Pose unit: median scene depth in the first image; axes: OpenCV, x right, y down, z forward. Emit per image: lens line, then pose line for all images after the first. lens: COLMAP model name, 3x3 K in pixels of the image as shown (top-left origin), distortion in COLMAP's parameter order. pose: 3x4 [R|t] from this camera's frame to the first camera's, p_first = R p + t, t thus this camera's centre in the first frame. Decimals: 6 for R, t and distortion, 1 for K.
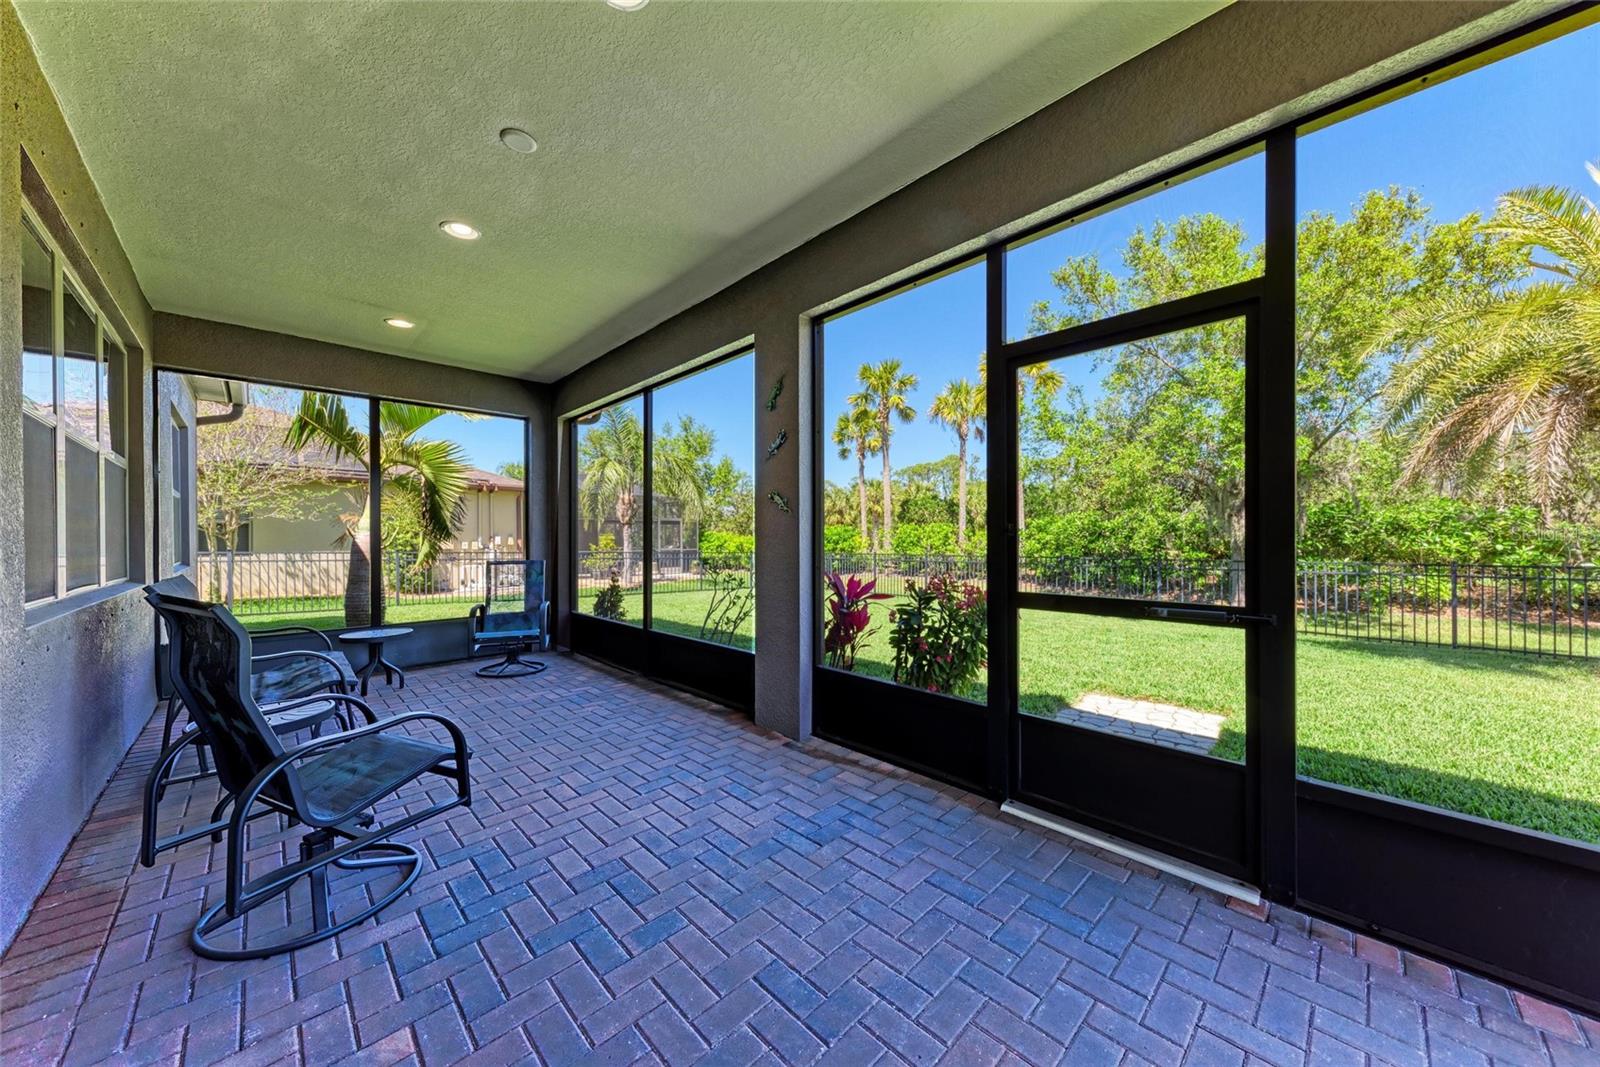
lens RADIAL K [[547.0, 0, 806.1], [0, 547.0, 539.6], [0, 0, 1]] dist [0.005890, -0.000677]
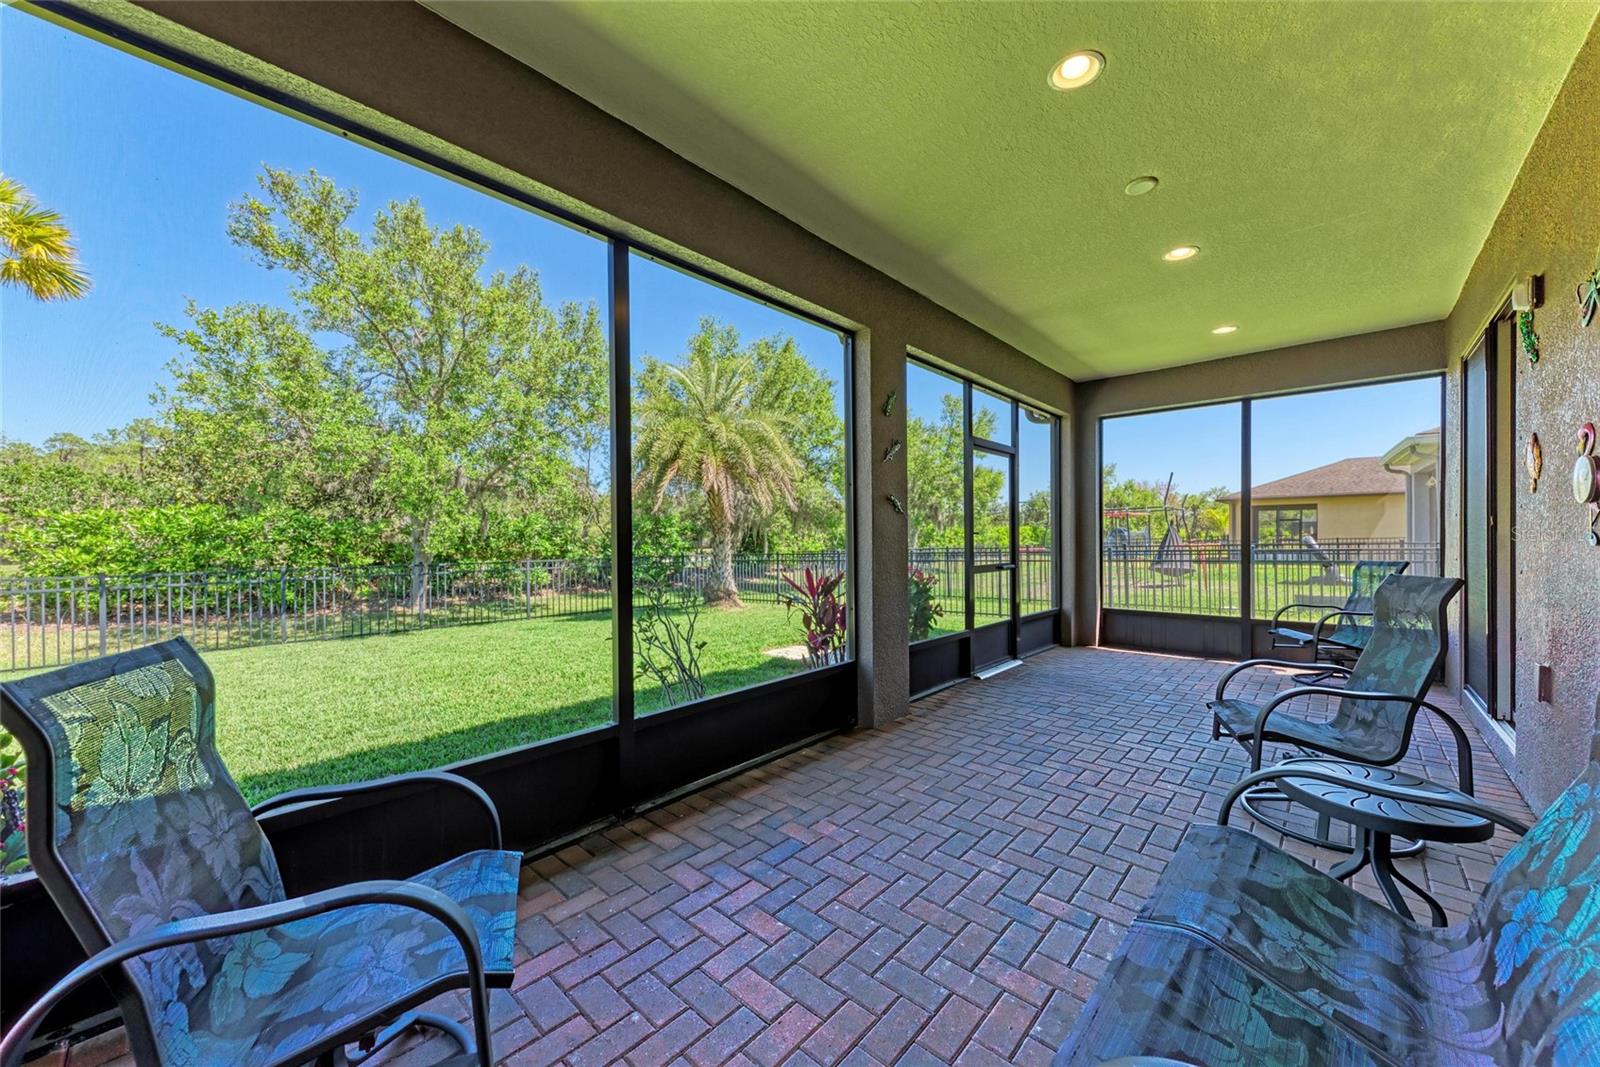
lens RADIAL K [[589.4, 0, 803.7], [0, 589.4, 537.8], [0, 0, 1]] dist [0.012999, 0.000046]
pose [[-0.053665, 0.003375, 0.998553, -1.060527], [0.009365, 0.999952, -0.002876, -0.000127], [-0.998515, 0.009197, -0.053694, 1.097825]]
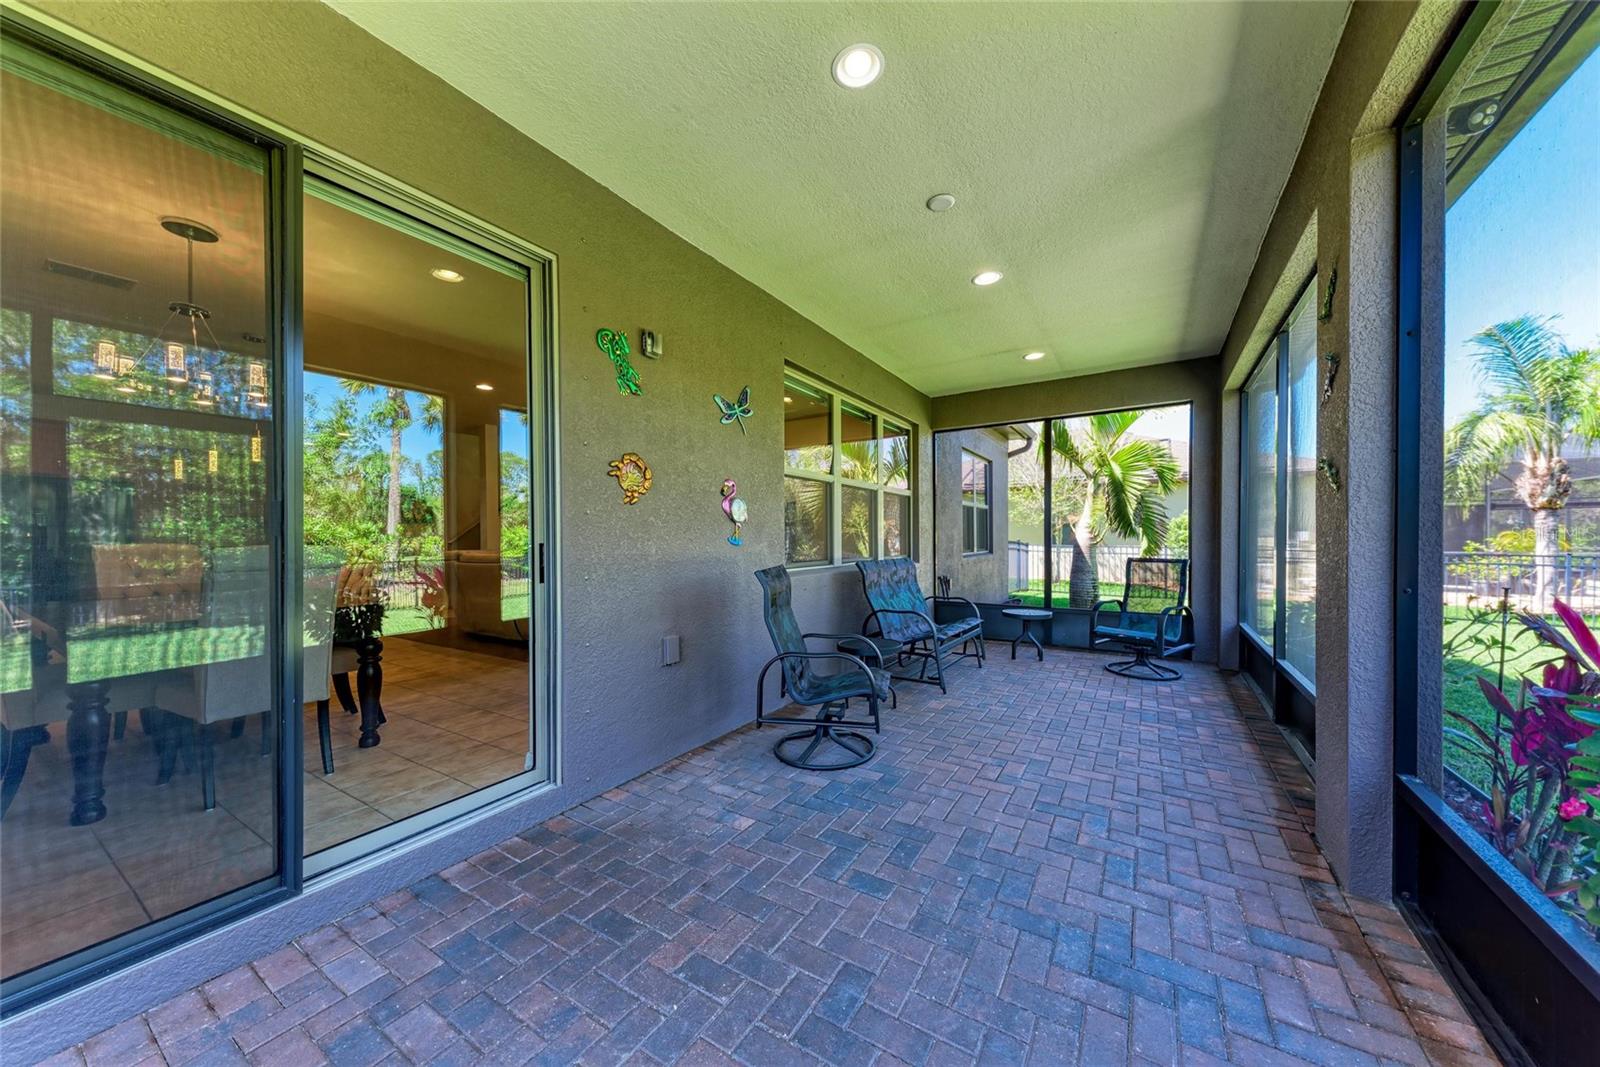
lens RADIAL K [[547.0, 0, 804.2], [0, 547.0, 539.2], [0, 0, 1]] dist [0.005890, -0.000677]
pose [[0.230017, 0.006323, -0.973166, 0.353713], [0.001360, 0.999976, 0.006818, -0.003454], [0.973186, -0.002892, 0.230003, 0.272056]]
